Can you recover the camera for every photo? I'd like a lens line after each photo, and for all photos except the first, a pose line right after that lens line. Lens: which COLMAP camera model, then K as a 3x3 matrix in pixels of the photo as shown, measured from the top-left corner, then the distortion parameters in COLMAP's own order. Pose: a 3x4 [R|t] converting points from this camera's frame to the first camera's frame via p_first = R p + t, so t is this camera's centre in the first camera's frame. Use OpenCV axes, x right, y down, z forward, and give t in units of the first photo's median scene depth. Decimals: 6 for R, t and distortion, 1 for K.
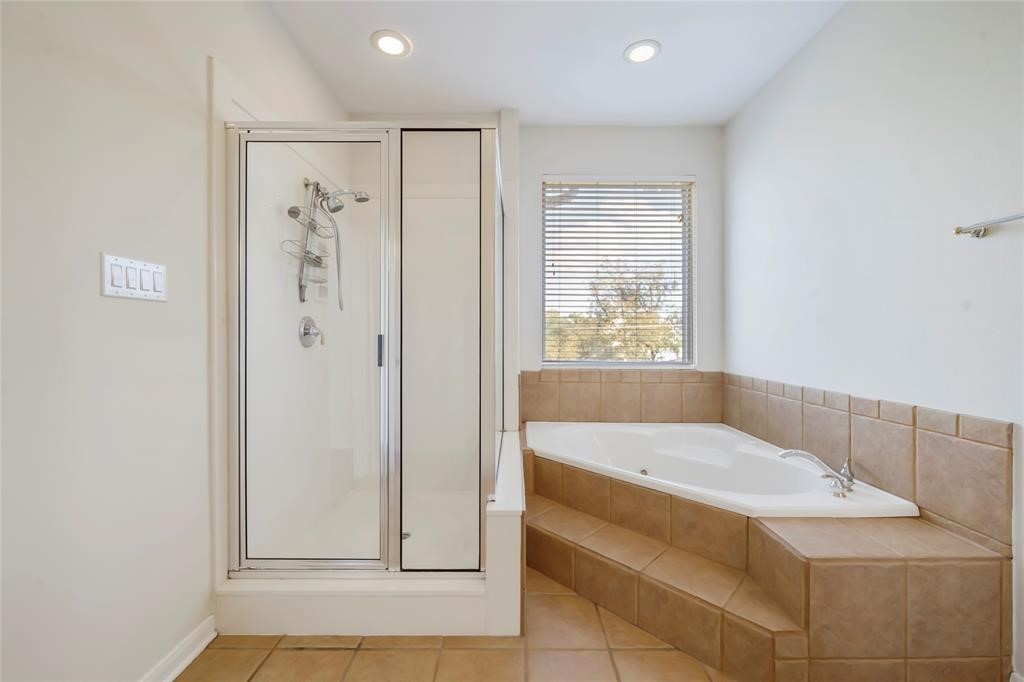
lens RADIAL K [[384.0, 0, 511.5], [0, 384.0, 337.5], [0, 0, 1]] dist [-0.001364, -0.000202]
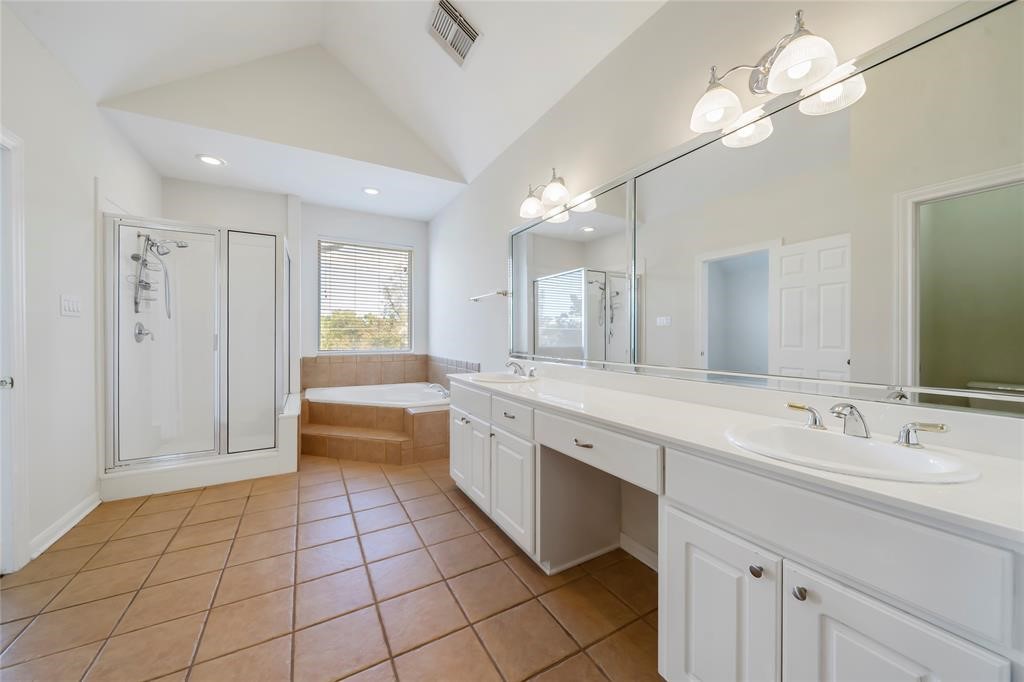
lens RADIAL K [[362.9, 0, 508.4], [0, 362.9, 334.4], [0, 0, 1]] dist [-0.003723, -0.000307]
pose [[0.870603, 0.001479, 0.491983, 0.046462], [0.001437, 0.999984, -0.005549, 0.004832], [-0.491983, 0.005538, 0.870587, -1.178625]]
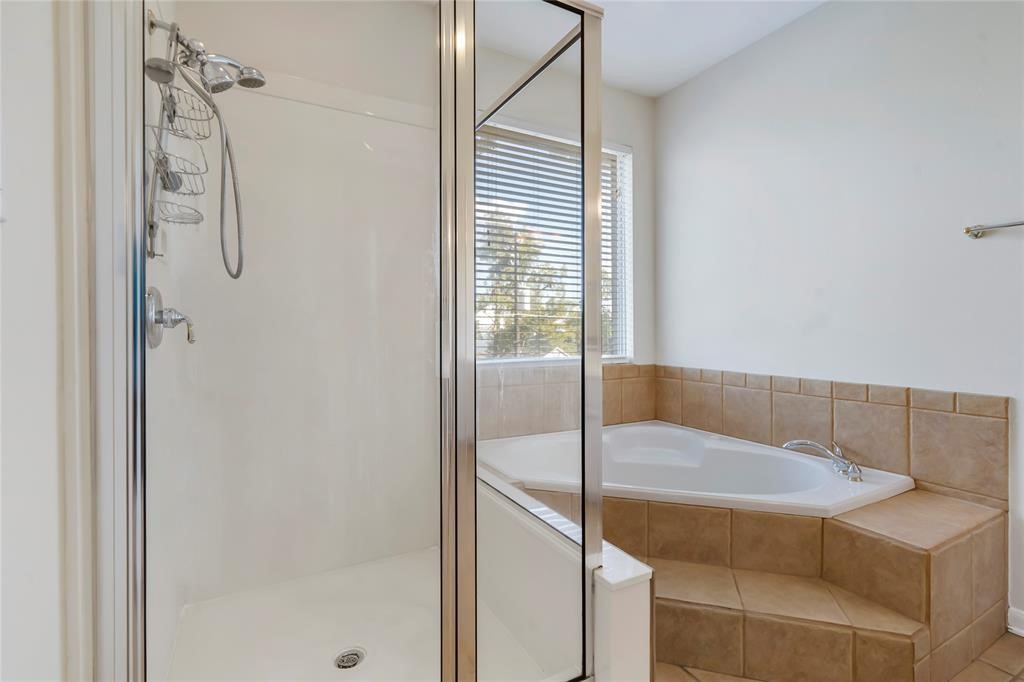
lens RADIAL K [[462.9, 0, 494.8], [0, 462.9, 329.4], [0, 0, 1]] dist [0.001084, 0.000699]
pose [[0.885345, -0.005151, 0.464906, -0.511488], [0.005353, 0.999985, 0.000885, 0.003370], [-0.464904, 0.001705, 0.885360, 0.312173]]
